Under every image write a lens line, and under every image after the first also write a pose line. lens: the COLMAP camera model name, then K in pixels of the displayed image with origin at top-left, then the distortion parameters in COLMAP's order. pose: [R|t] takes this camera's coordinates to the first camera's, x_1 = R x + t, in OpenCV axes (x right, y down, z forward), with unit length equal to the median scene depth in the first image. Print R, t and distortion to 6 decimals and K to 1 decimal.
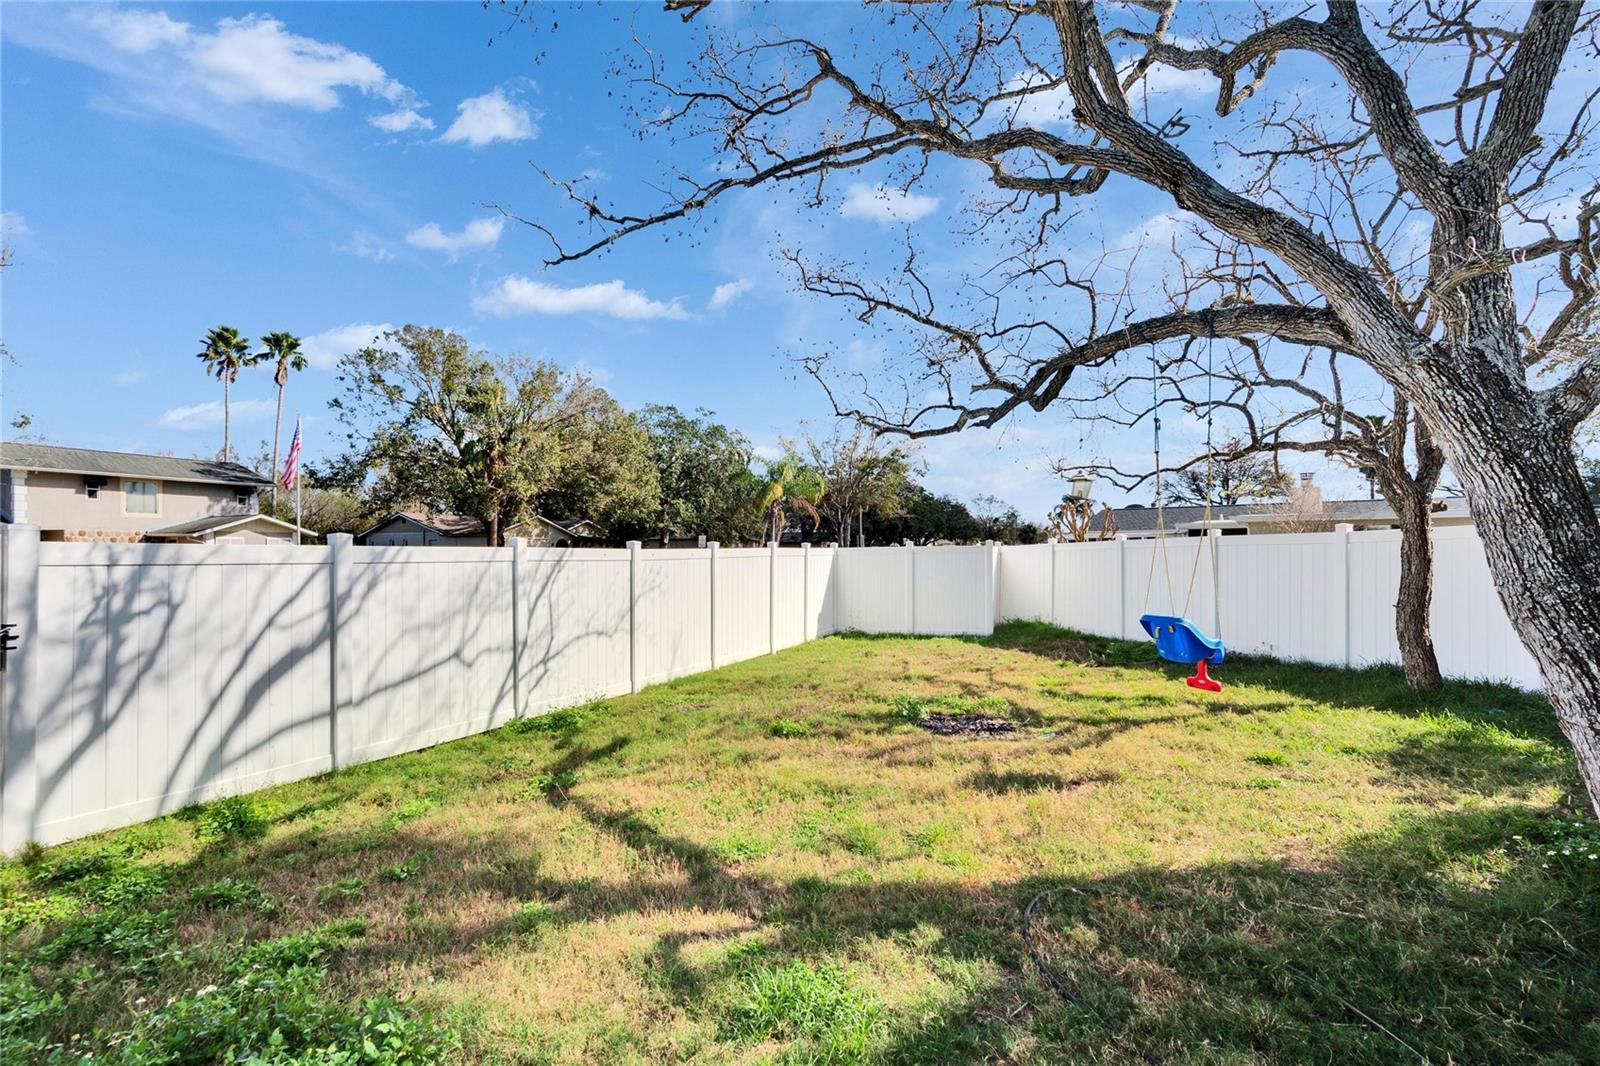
lens RADIAL K [[713.8, 0, 797.6], [0, 713.8, 569.1], [0, 0, 1]] dist [-0.039633, 0.000136]
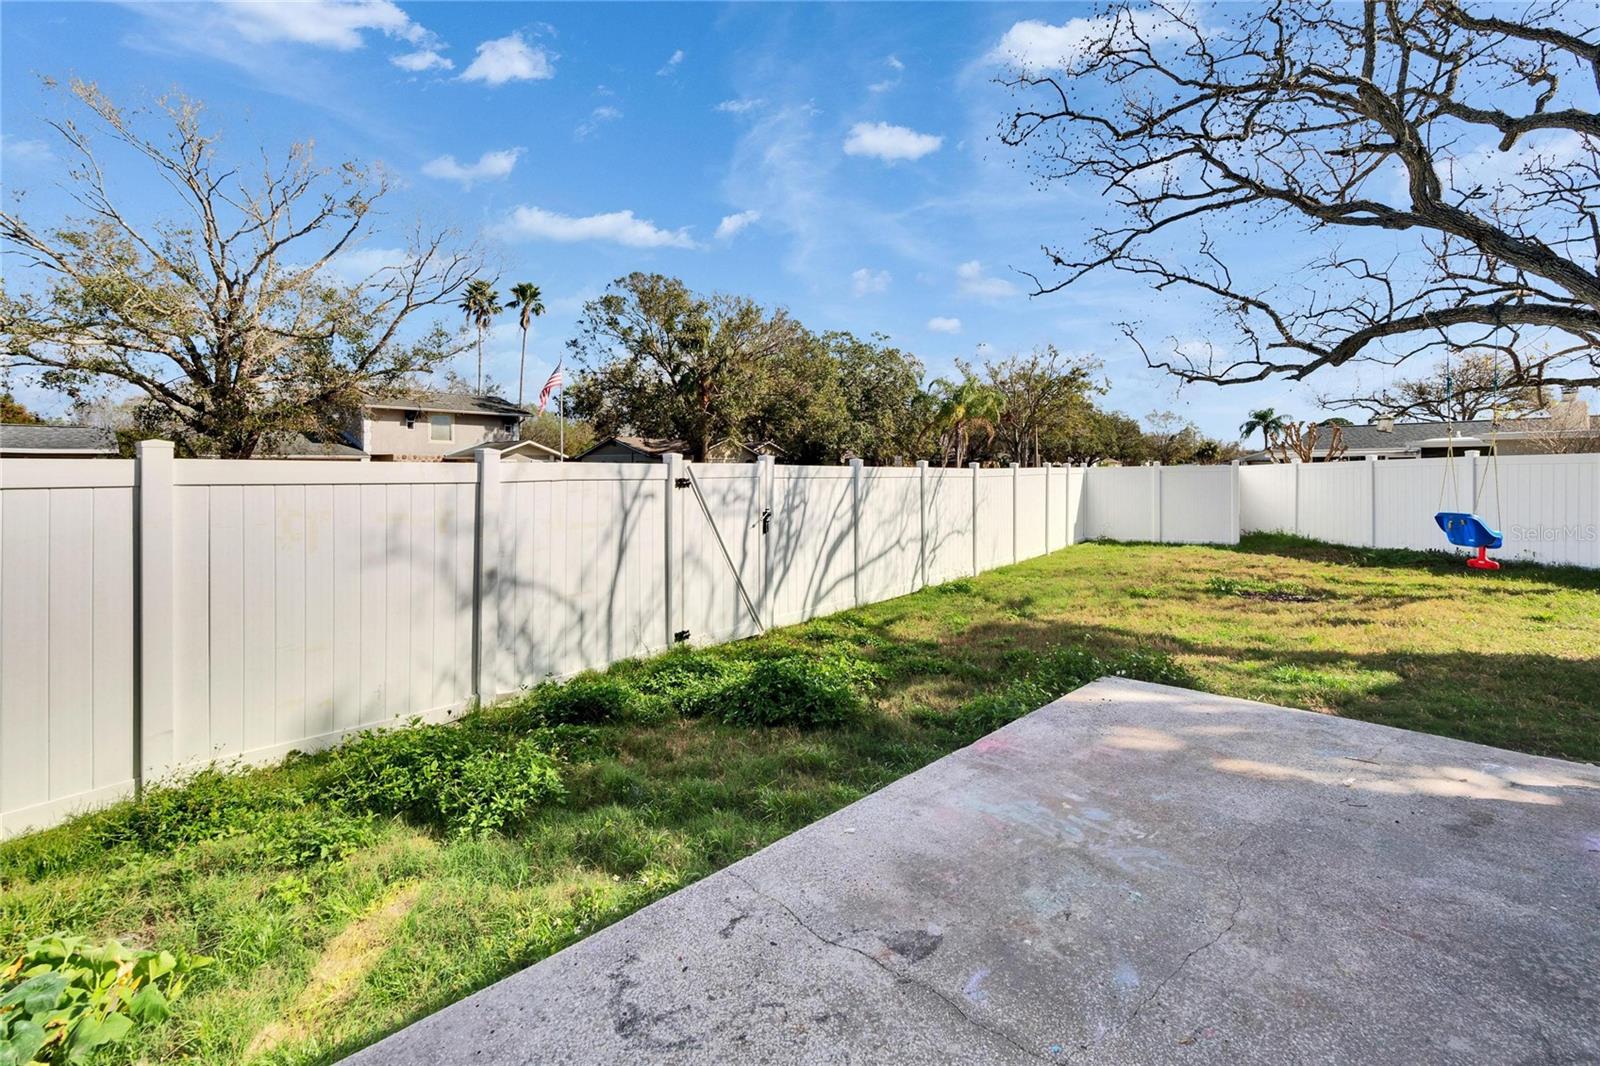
lens RADIAL K [[721.4, 0, 795.7], [0, 721.4, 486.1], [0, 0, 1]] dist [-0.039060, 0.011509]
pose [[0.979707, 0.001184, -0.200430, -0.191400], [-0.001979, 0.999991, -0.003767, 0.006167], [0.200424, 0.004088, 0.979701, -0.252556]]
